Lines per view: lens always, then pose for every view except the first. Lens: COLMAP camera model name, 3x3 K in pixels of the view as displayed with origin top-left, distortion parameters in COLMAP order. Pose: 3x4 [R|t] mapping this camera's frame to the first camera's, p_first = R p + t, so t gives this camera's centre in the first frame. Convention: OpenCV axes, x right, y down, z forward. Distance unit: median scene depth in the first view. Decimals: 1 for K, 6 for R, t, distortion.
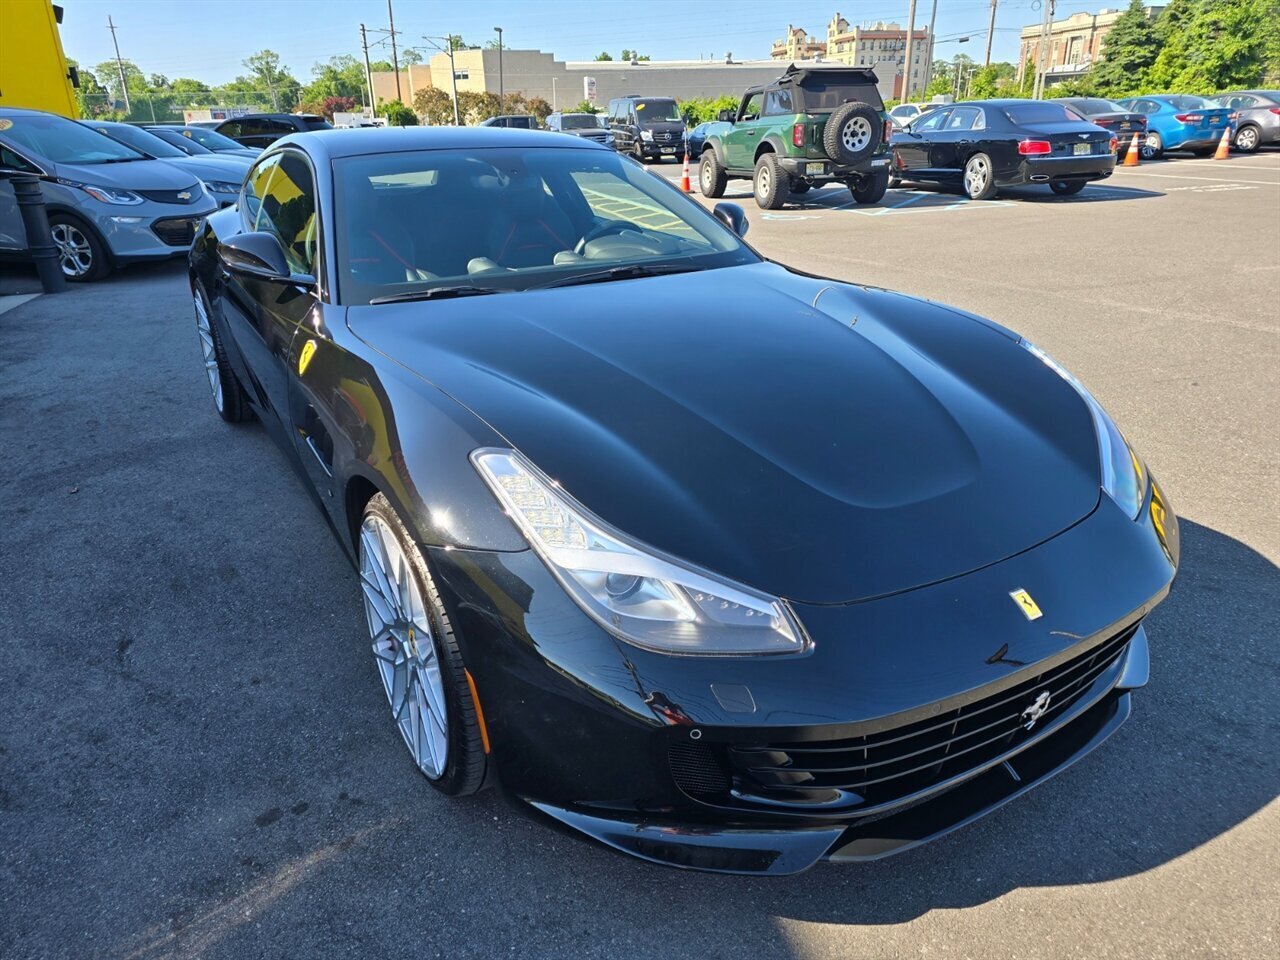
lens RADIAL K [[872.1, 0, 628.5], [0, 872.1, 482.0], [0, 0, 1]] dist [0.031820, -0.020976]
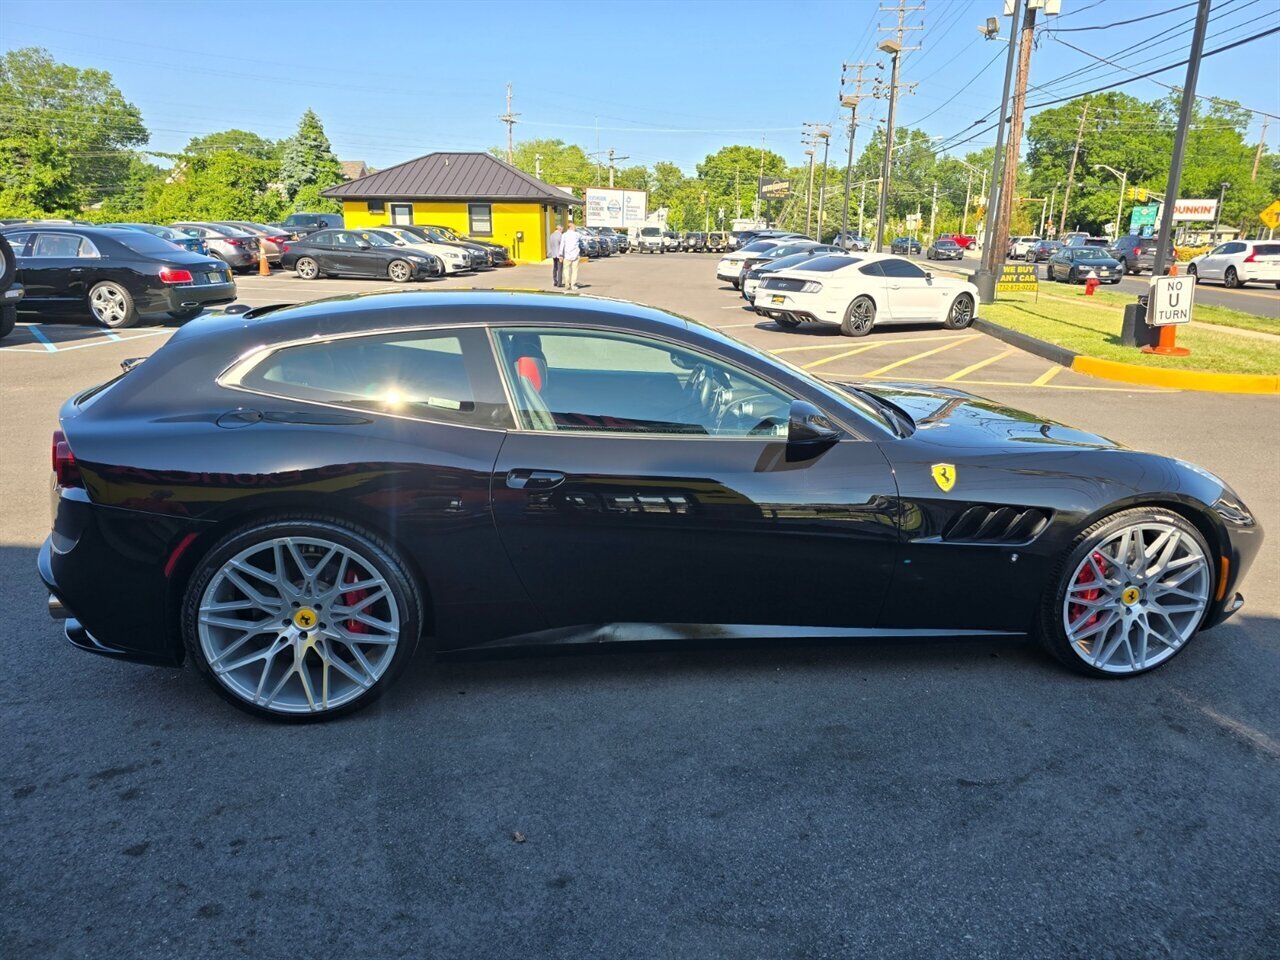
lens RADIAL K [[872.1, 0, 649.0], [0, 872.1, 457.5], [0, 0, 1]] dist [0.031820, -0.020976]
pose [[0.364904, -0.199635, 0.909390, -1.110695], [0.329070, 0.941354, 0.074608, -0.269733], [-0.870952, 0.272028, 0.409198, 0.553285]]
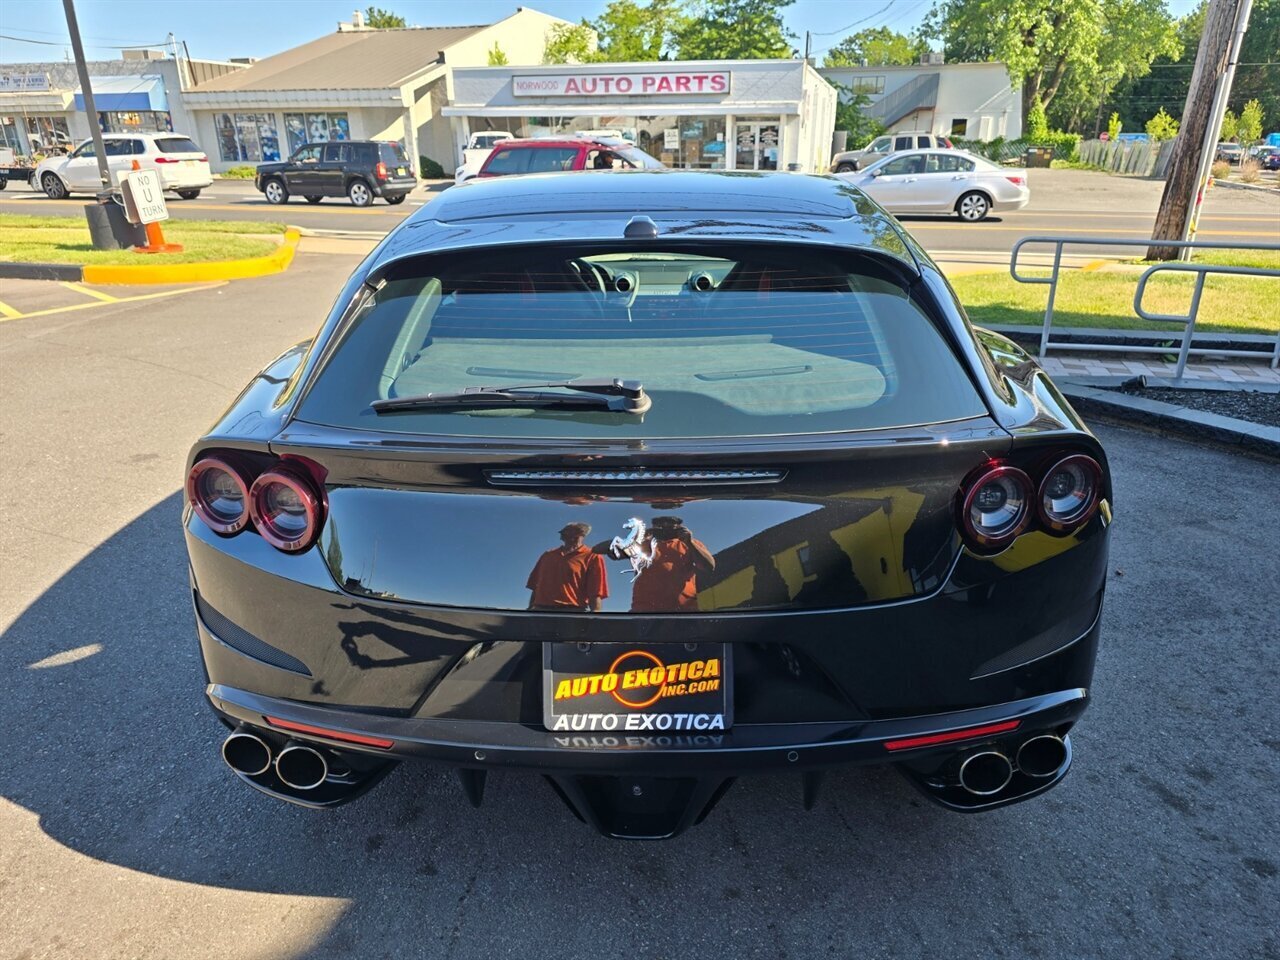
lens RADIAL K [[872.1, 0, 631.3], [0, 872.1, 477.7], [0, 0, 1]] dist [0.031820, -0.020976]
pose [[-0.842531, -0.161937, 0.513729, -0.639945], [0.227698, 0.757261, 0.612135, -0.680265], [-0.488155, 0.632718, -0.601143, 1.653507]]
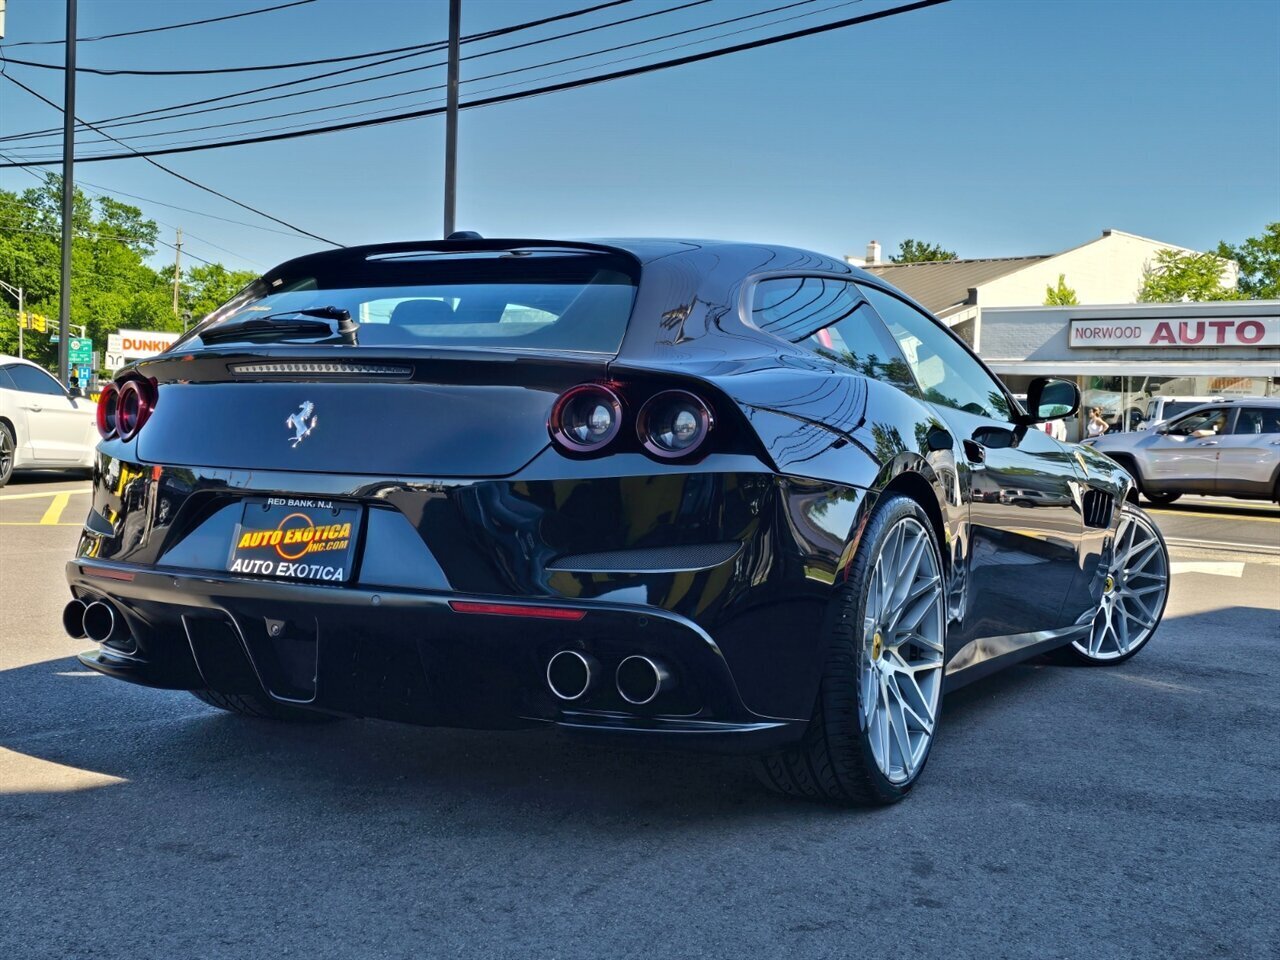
lens RADIAL K [[1455.2, 0, 641.2], [0, 1455.2, 470.4], [0, 0, 1]] dist [0.063479, 0.000000]
pose [[-0.522913, -0.020649, 0.852136, -1.243013], [0.296247, 0.932984, 0.204400, -0.511654], [-0.799249, 0.359326, -0.481752, 1.695762]]
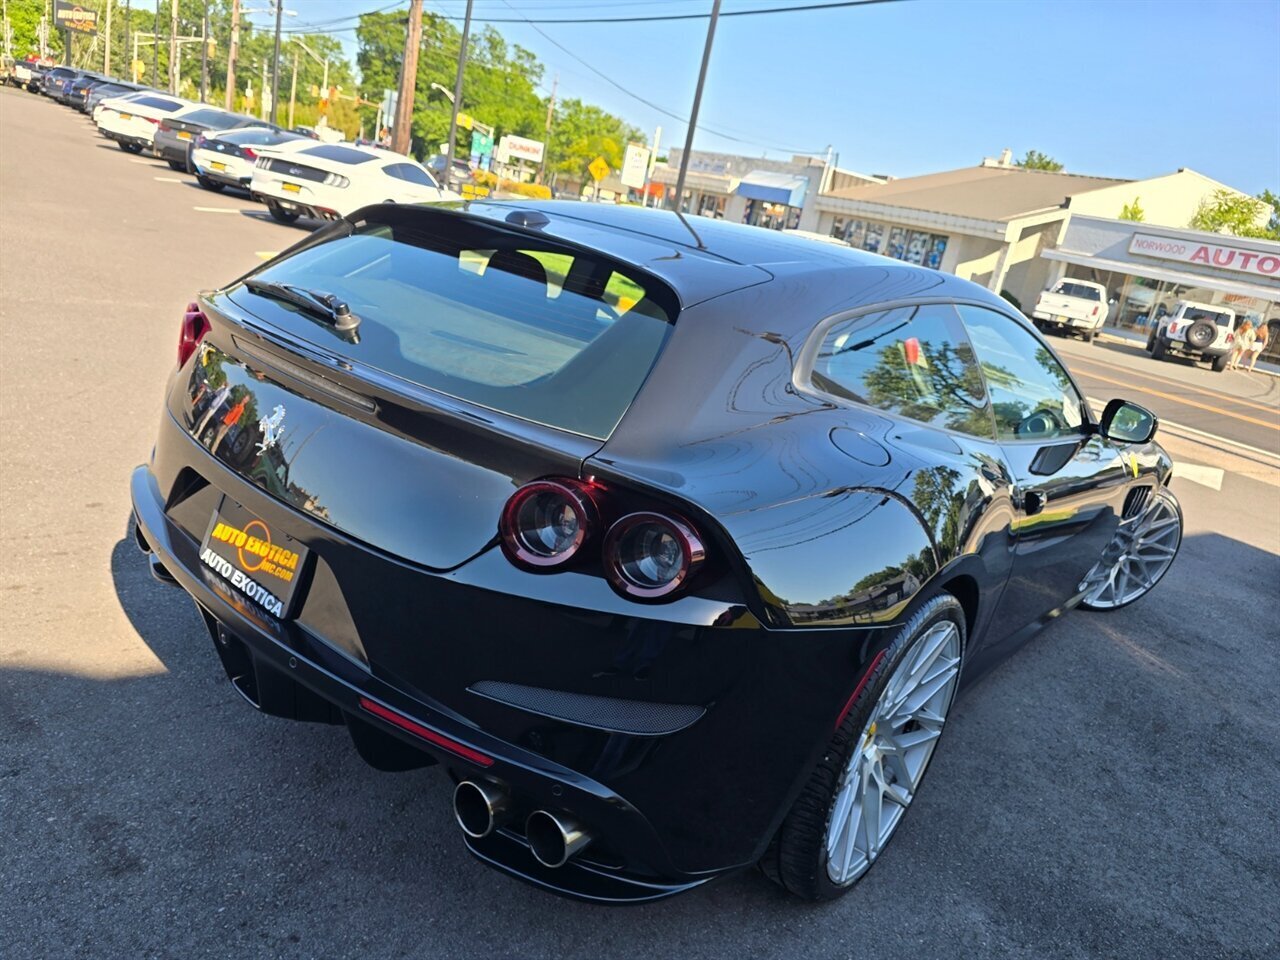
lens RADIAL K [[872.1, 0, 634.6], [0, 872.1, 473.7], [0, 0, 1]] dist [0.031820, -0.020976]
pose [[-0.332314, -0.316426, 0.888506, -0.911750], [0.170131, 0.906480, 0.386459, -0.545173], [-0.927697, 0.279588, -0.247402, 1.391825]]
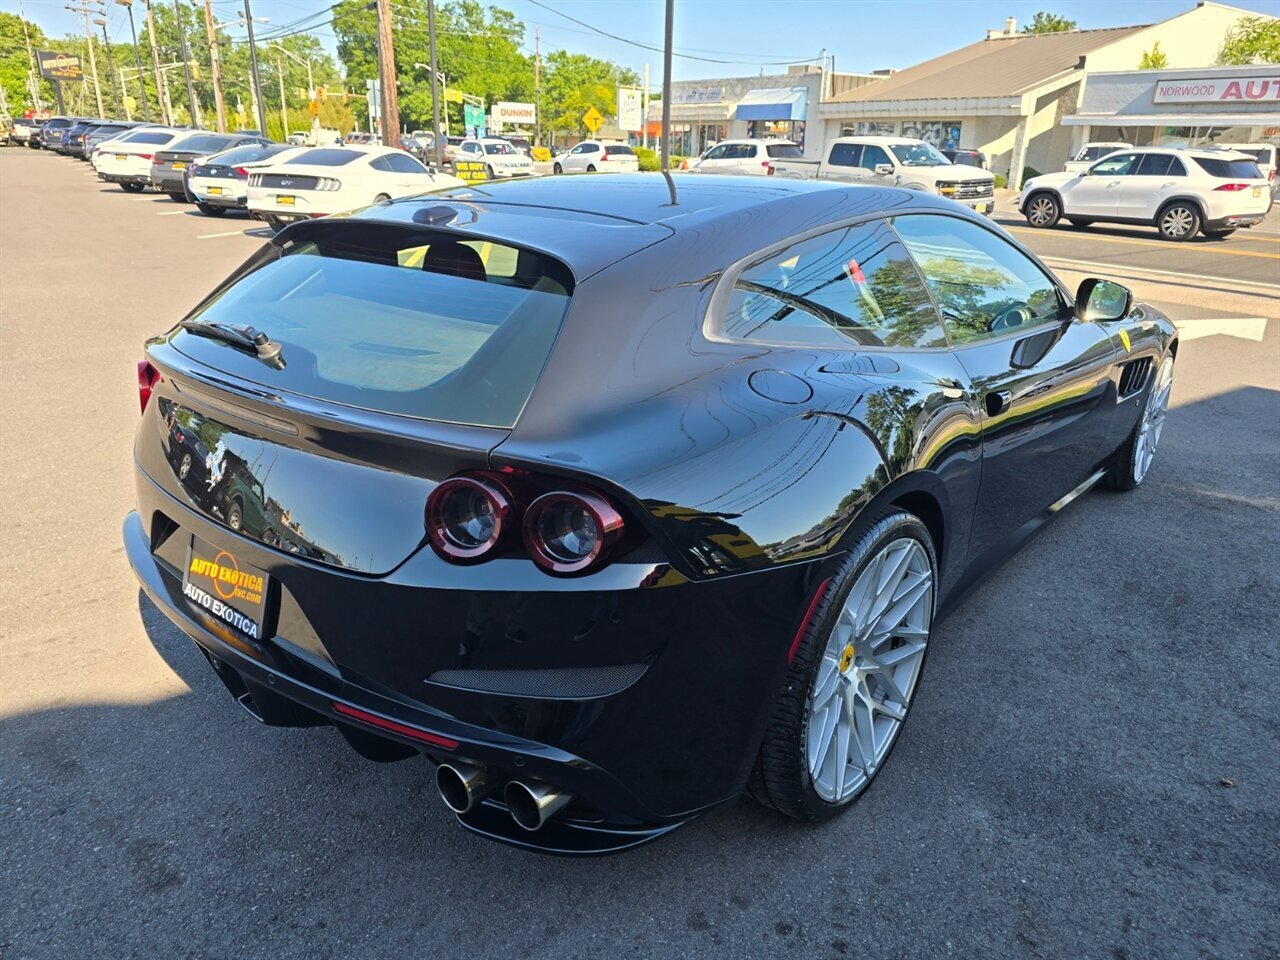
lens RADIAL K [[872.1, 0, 638.0], [0, 872.1, 474.4], [0, 0, 1]] dist [0.031820, -0.020976]
pose [[-0.332795, -0.313242, 0.889453, -0.941238], [0.338849, 0.840497, 0.422784, -0.542784], [-0.880016, 0.442091, -0.173572, 1.332700]]
